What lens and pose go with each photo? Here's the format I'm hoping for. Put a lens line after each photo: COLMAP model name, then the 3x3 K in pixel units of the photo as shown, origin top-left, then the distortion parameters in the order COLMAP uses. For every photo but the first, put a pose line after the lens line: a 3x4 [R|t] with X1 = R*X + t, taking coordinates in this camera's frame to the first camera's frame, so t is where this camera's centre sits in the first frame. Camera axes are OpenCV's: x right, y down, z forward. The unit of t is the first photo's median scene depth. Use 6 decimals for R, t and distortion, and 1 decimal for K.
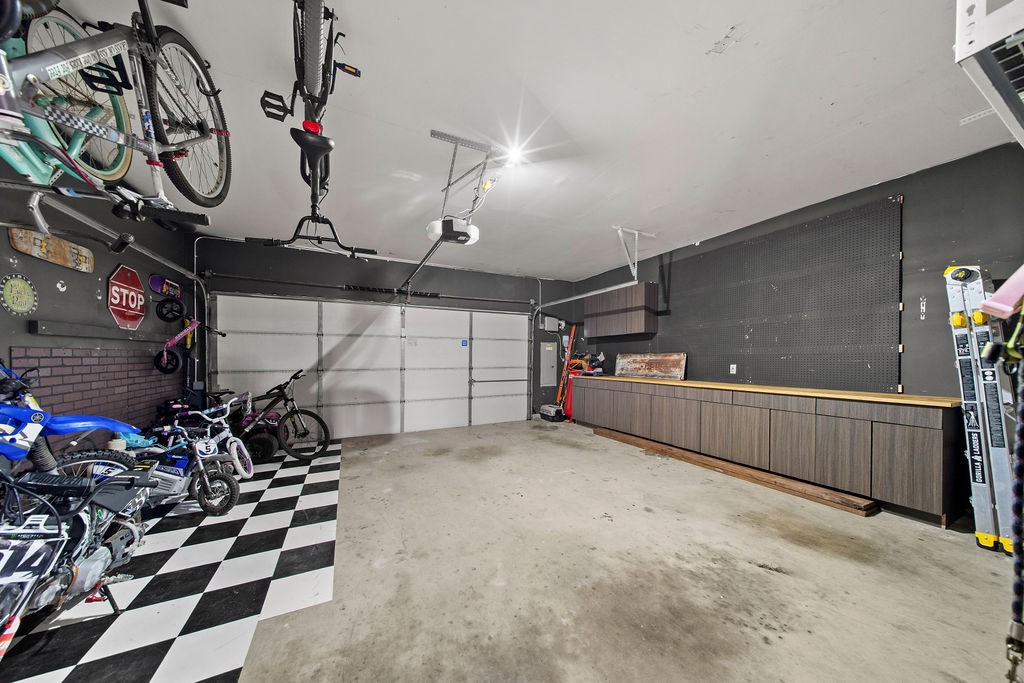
lens RADIAL K [[310.6, 0, 488.9], [0, 310.6, 358.5], [0, 0, 1]] dist [-0.000073, -0.000015]
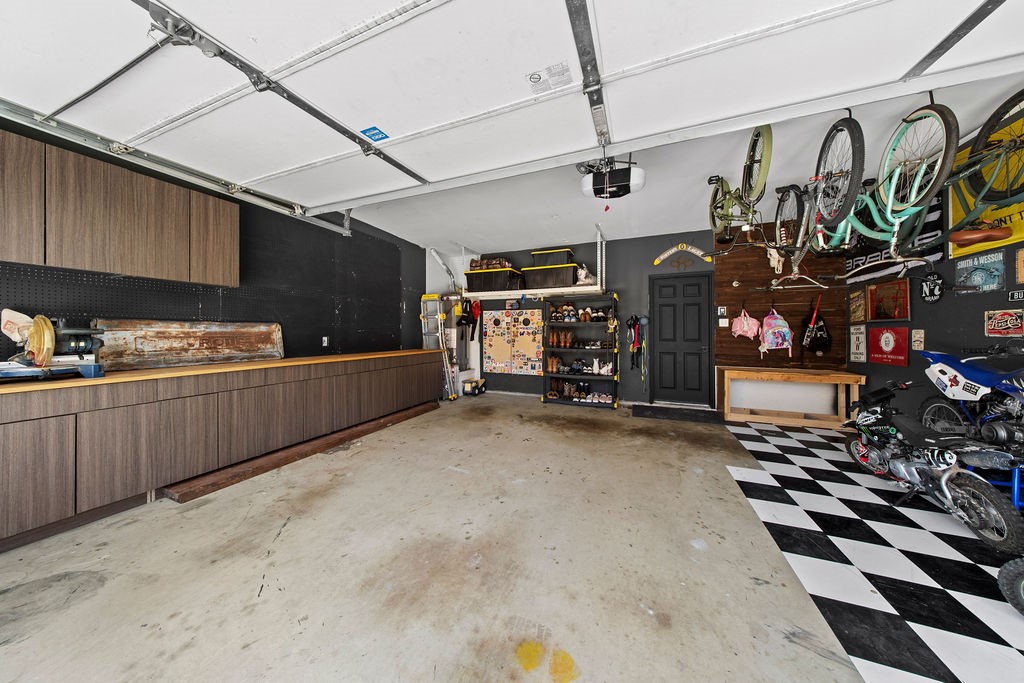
lens RADIAL K [[313.4, 0, 511.5], [0, 313.4, 338.1], [0, 0, 1]] dist [-0.000721, -0.000091]
pose [[-0.690822, -0.015917, 0.722849, -0.440592], [-0.004086, 0.999828, 0.018112, 0.002342], [-0.723013, 0.009559, -0.690768, 1.456652]]
